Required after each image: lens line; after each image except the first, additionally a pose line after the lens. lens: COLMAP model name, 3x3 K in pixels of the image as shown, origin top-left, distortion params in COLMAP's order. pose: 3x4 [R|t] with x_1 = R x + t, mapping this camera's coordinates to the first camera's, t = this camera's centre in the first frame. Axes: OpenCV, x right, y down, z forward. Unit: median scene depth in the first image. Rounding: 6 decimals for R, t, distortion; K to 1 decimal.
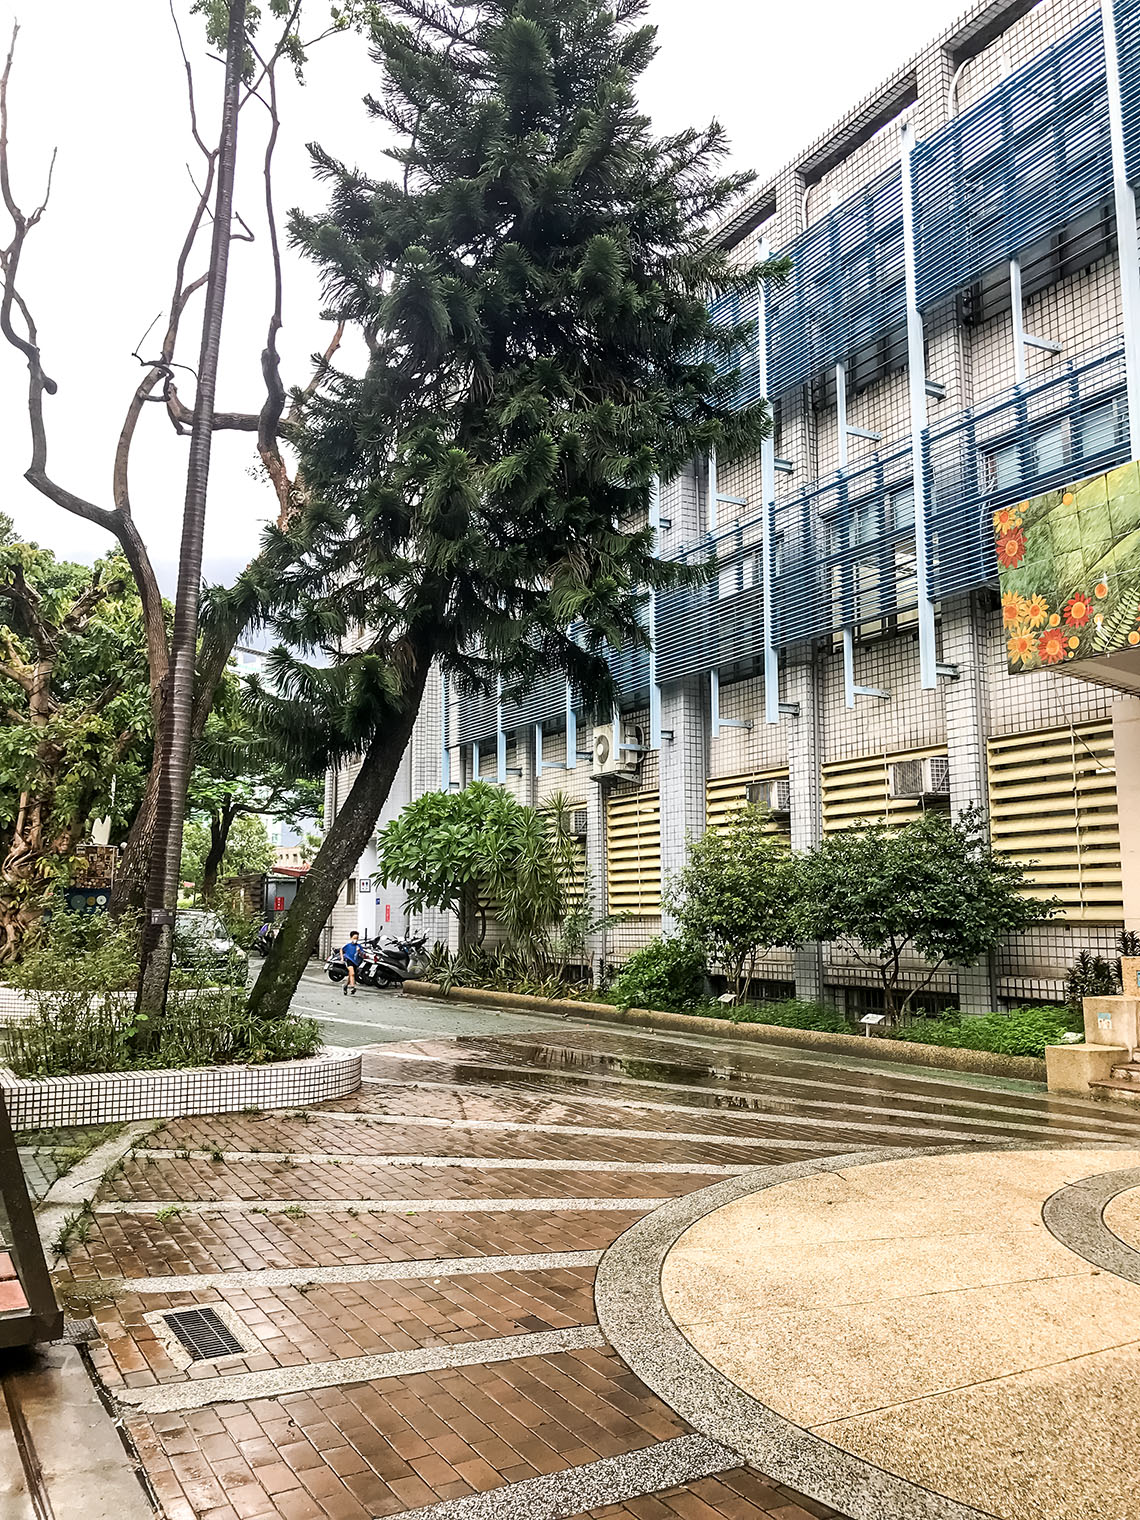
lens RADIAL K [[1237.2, 0, 575.2], [0, 1237.2, 754.1], [0, 0, 1]] dist [-0.009461, 0.021180]
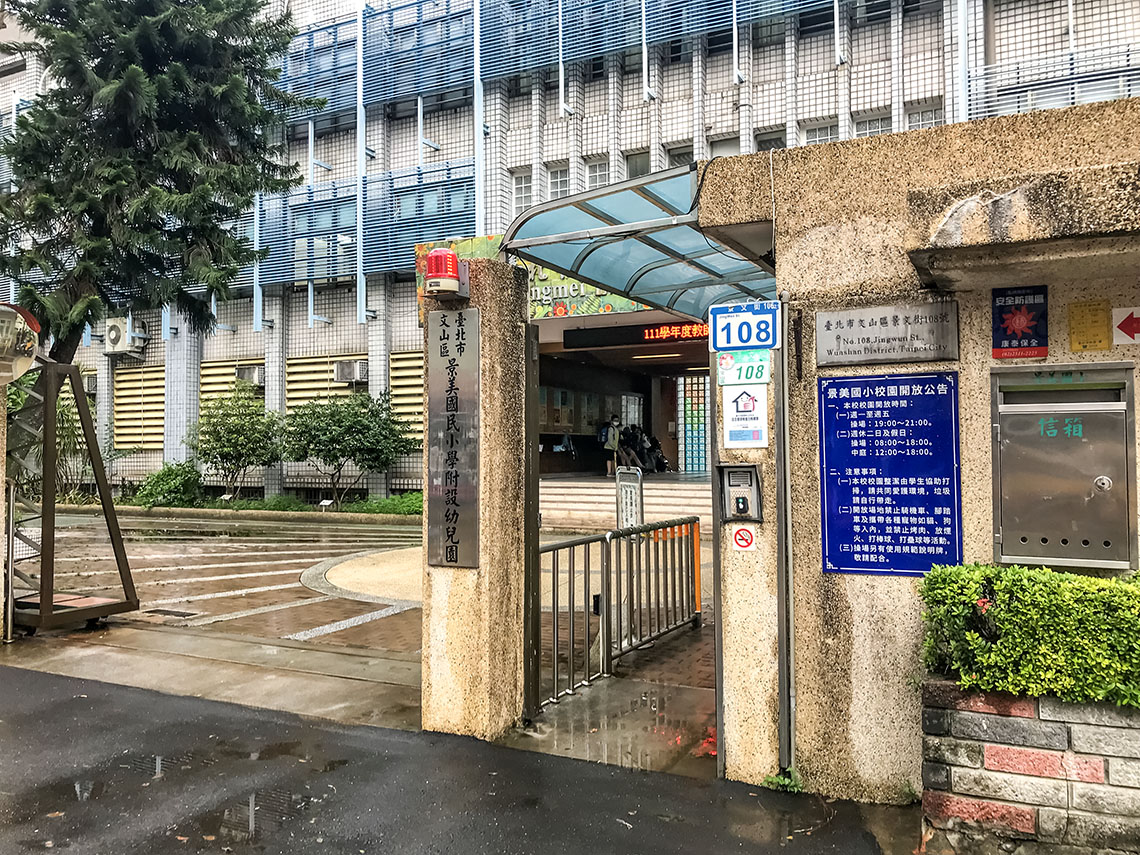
lens RADIAL K [[927.9, 0, 574.3], [0, 927.9, 434.2], [0, 0, 1]] dist [-0.009461, 0.021180]
pose [[0.822029, 0.005841, 0.569416, -0.231240], [-0.068996, 0.993602, 0.089412, -0.033998], [-0.565251, -0.112787, 0.817172, -0.308248]]
